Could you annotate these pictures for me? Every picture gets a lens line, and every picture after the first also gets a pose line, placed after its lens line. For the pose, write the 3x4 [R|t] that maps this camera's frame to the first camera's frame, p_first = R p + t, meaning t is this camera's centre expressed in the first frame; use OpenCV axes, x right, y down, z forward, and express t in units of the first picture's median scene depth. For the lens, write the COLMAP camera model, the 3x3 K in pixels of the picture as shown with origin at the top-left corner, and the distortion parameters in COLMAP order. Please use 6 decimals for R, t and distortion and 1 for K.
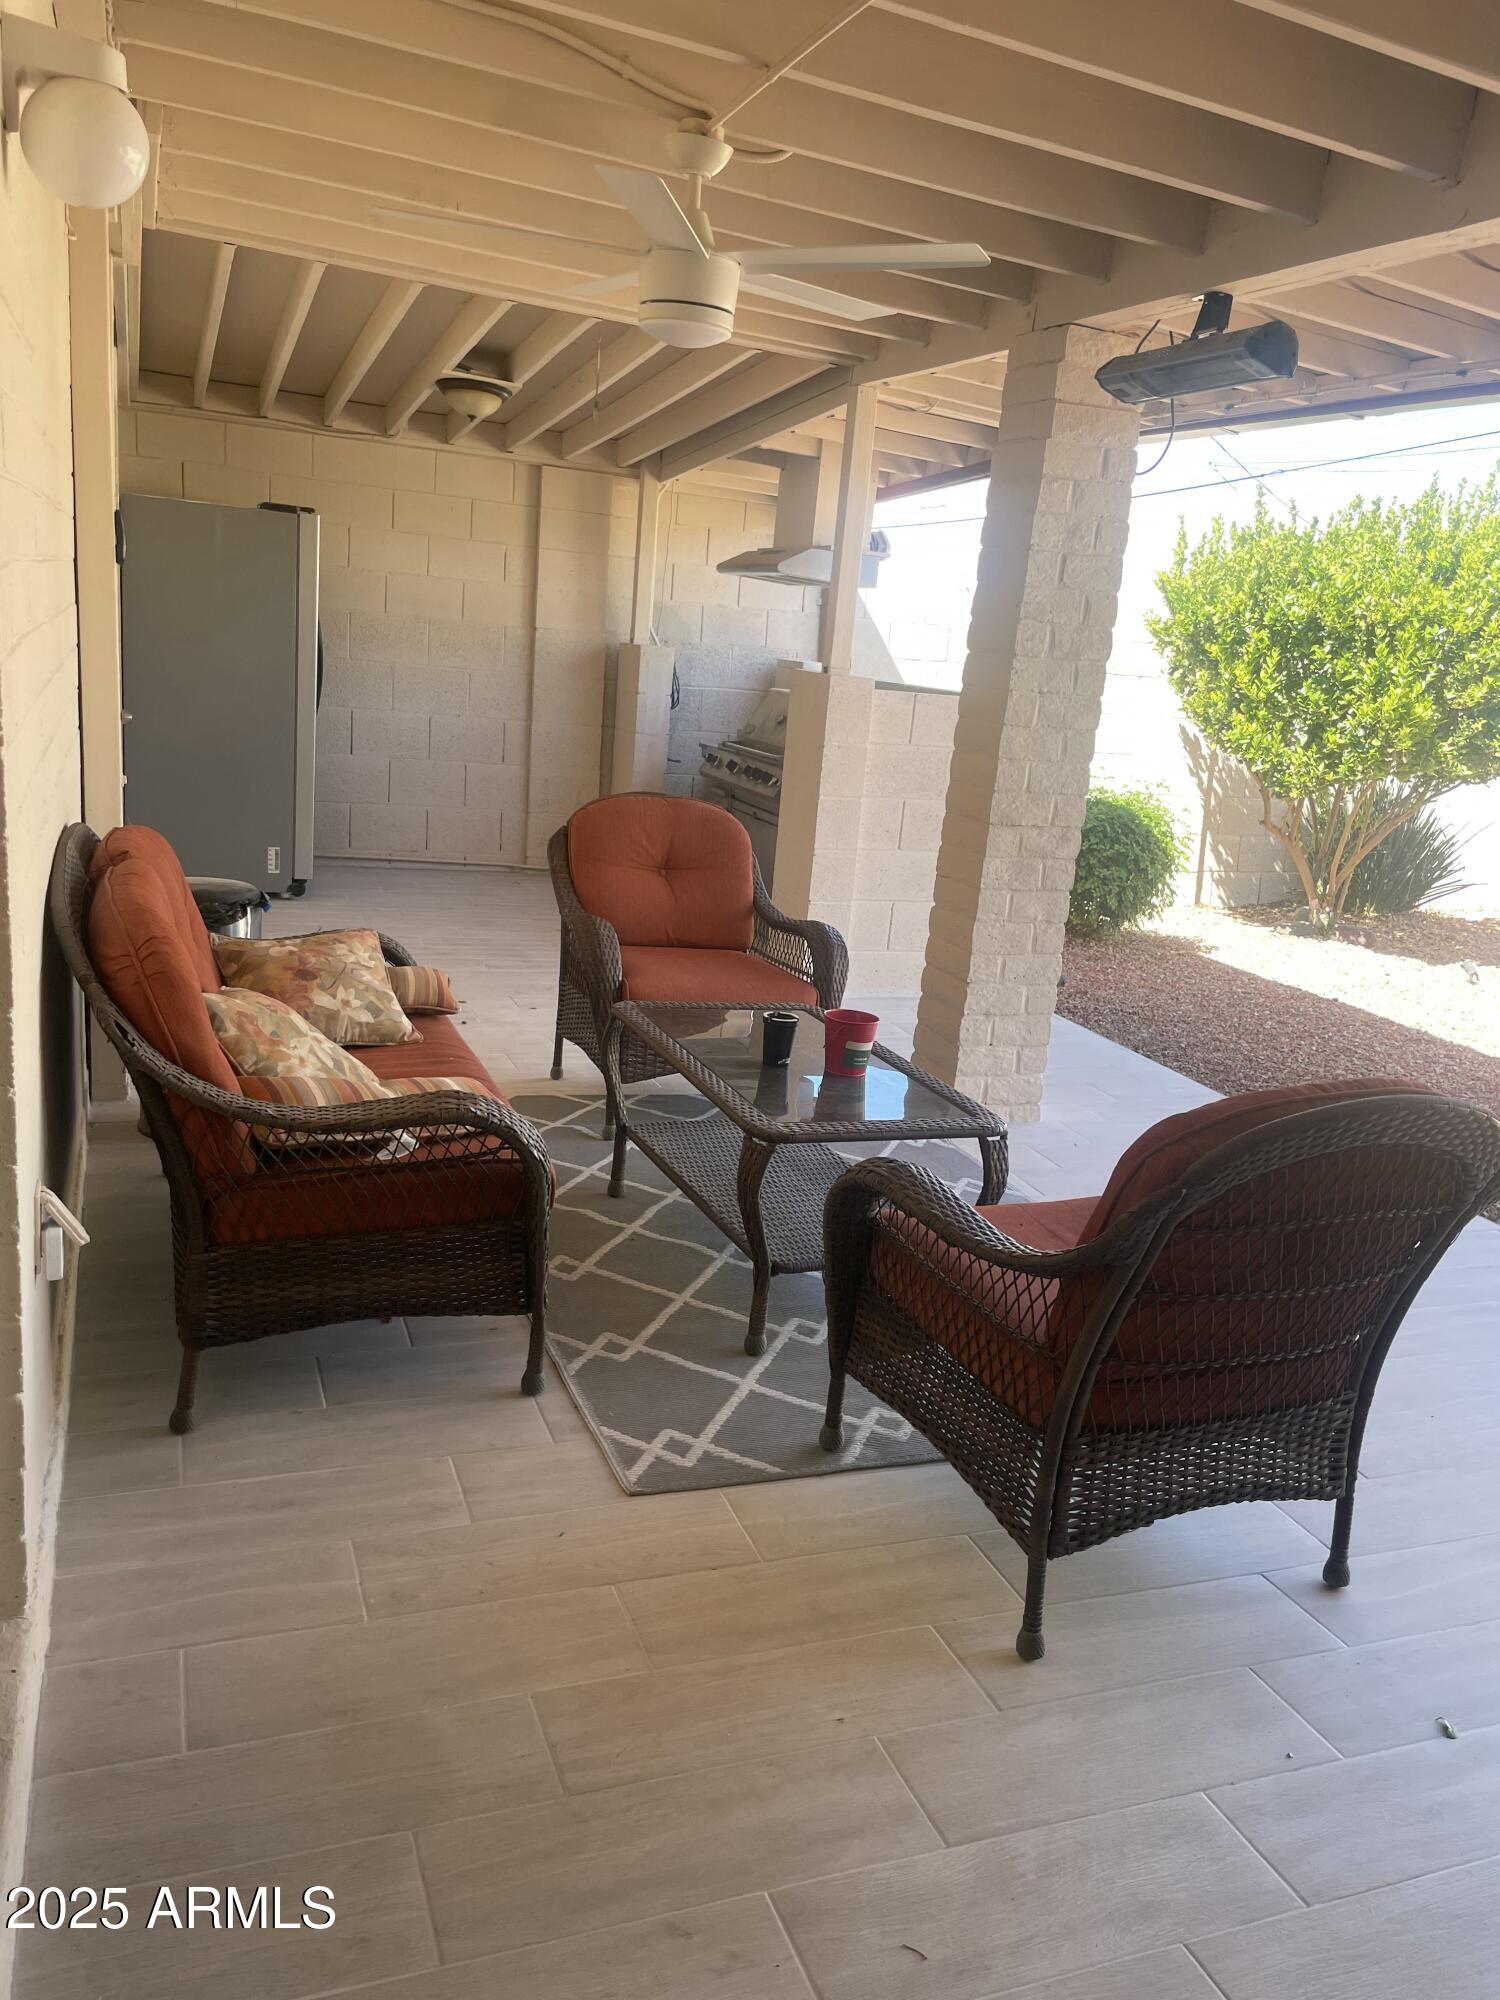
lens RADIAL K [[1520.3, 0, 745.6], [0, 1520.3, 1013.2], [0, 0, 1]] dist [0.041134, -0.066768]
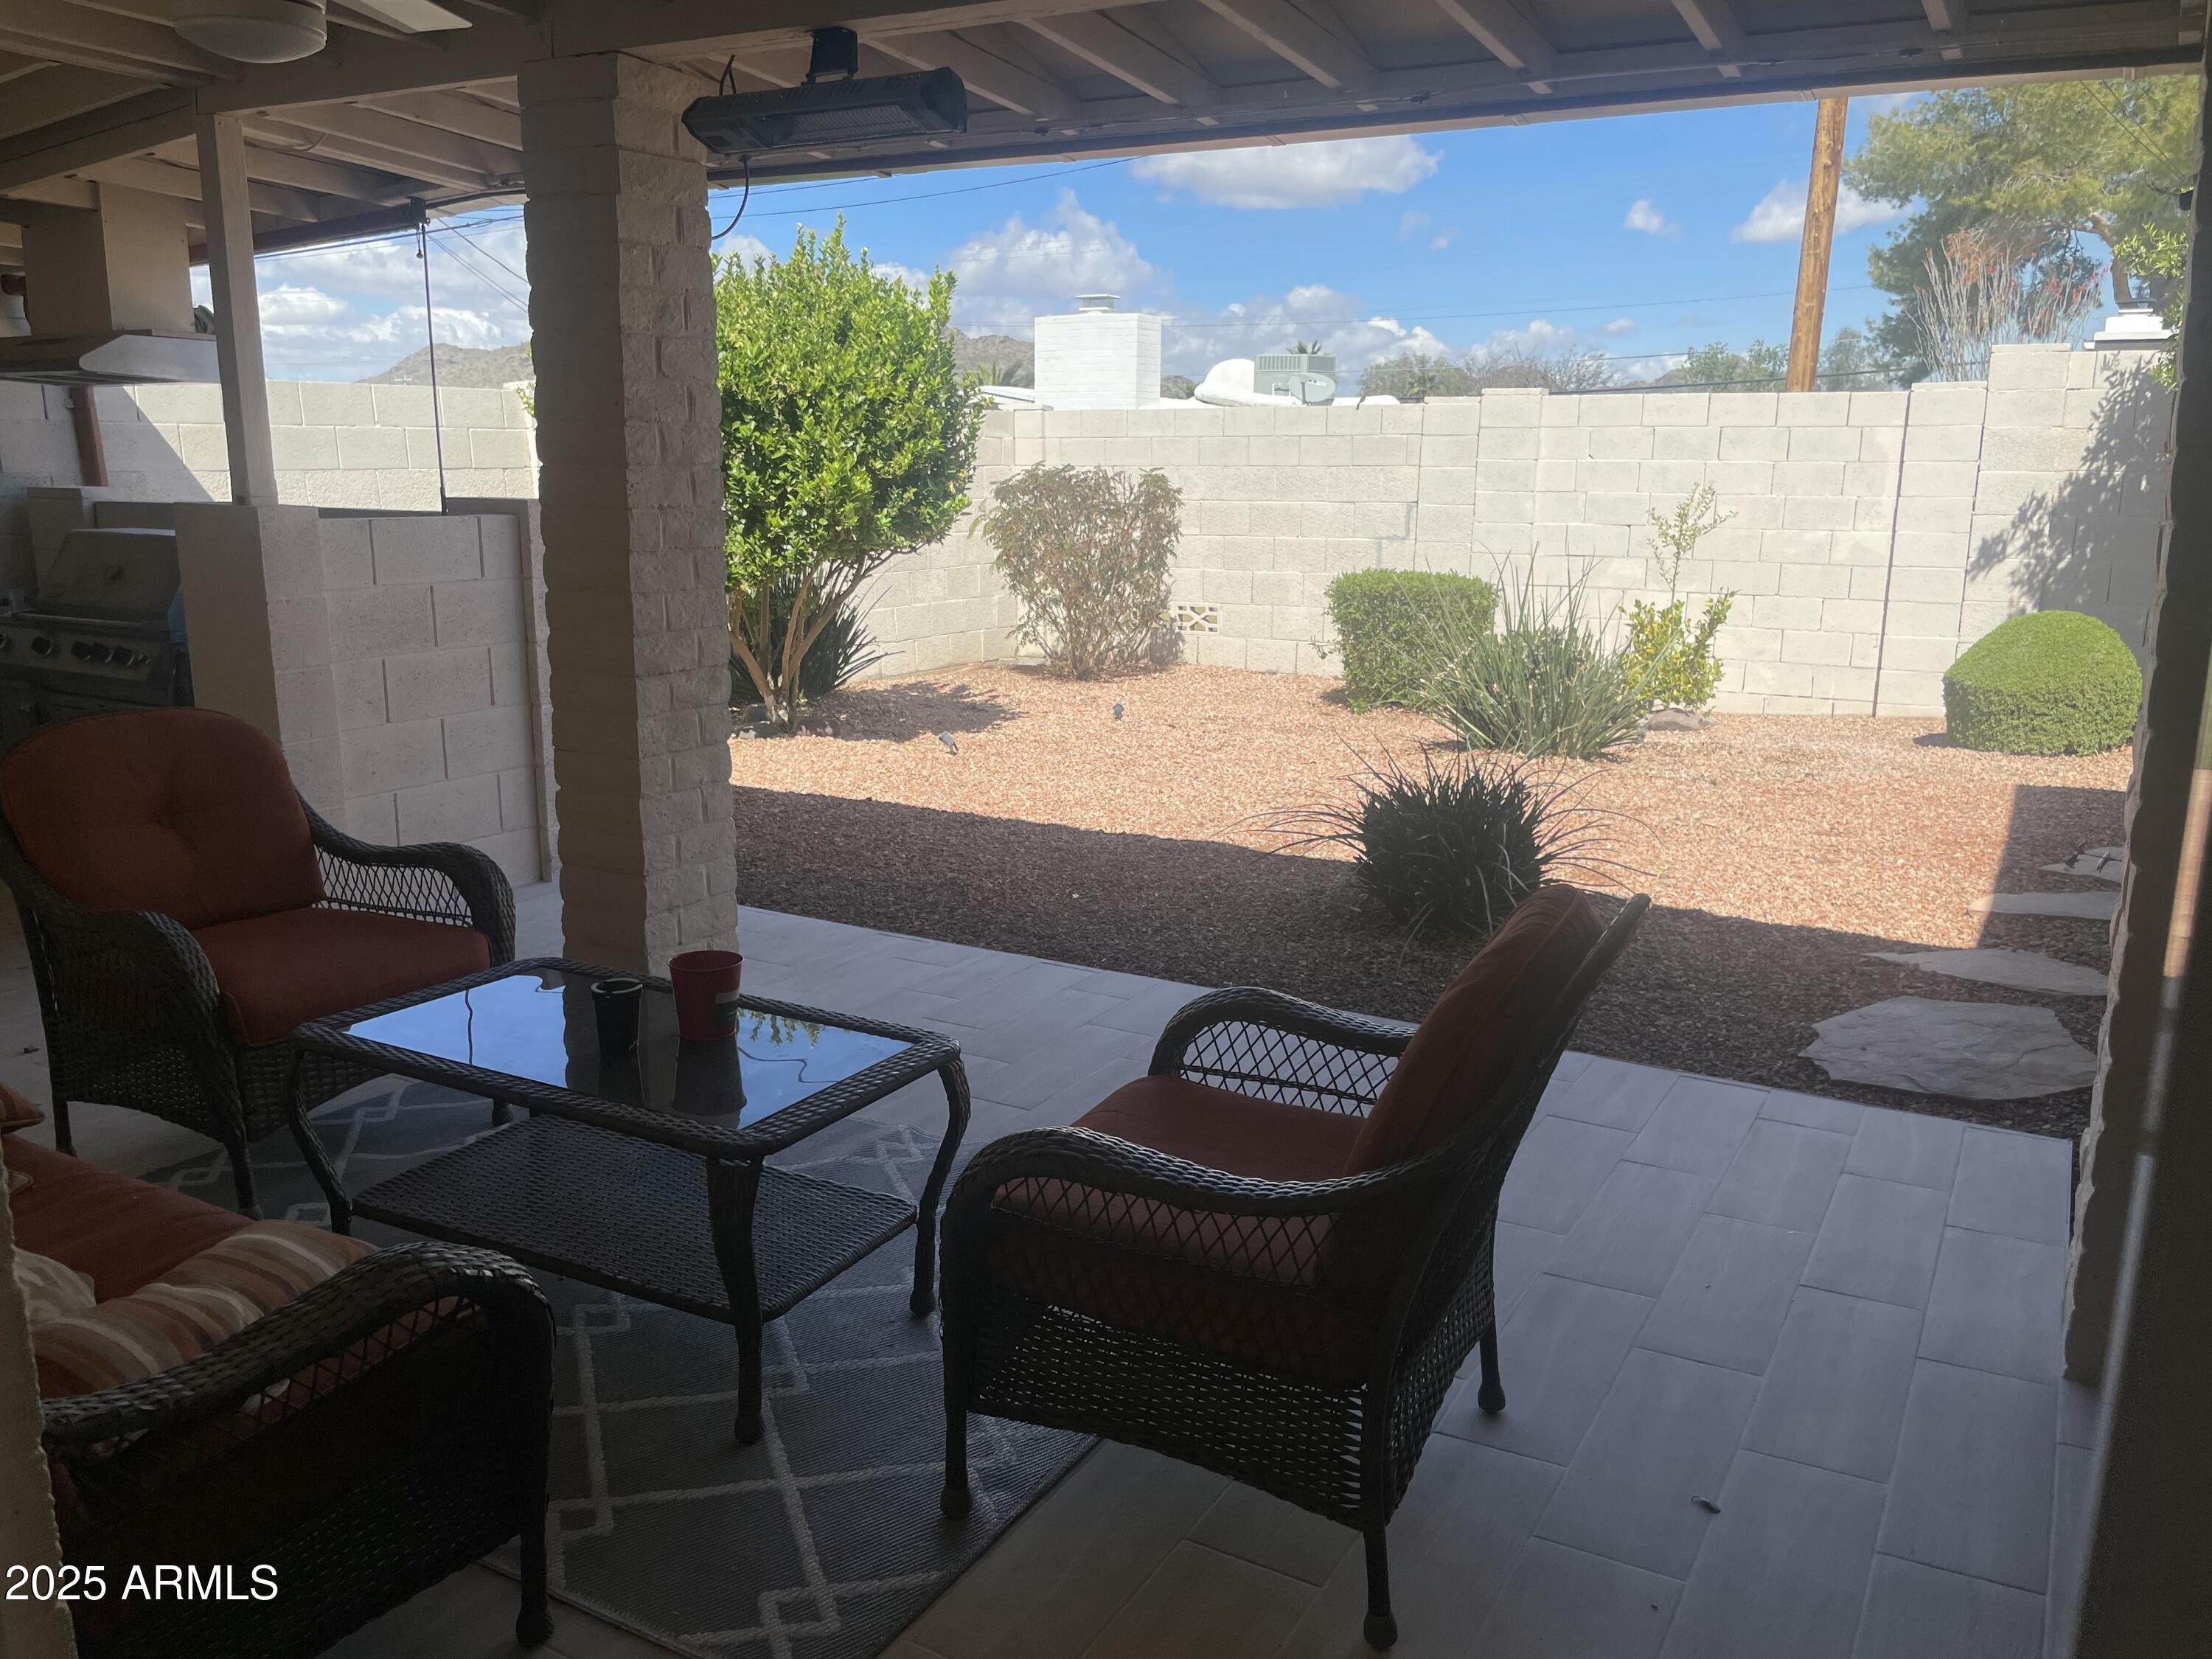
lens RADIAL K [[1681.4, 0, 1105.5], [0, 1681.4, 838.9], [0, 0, 1]] dist [0.041134, -0.066768]
pose [[0.772100, -0.216410, 0.597518, -0.113511], [0.210431, 0.974252, 0.080941, -0.035502], [-0.599650, 0.063242, 0.797760, 0.088029]]
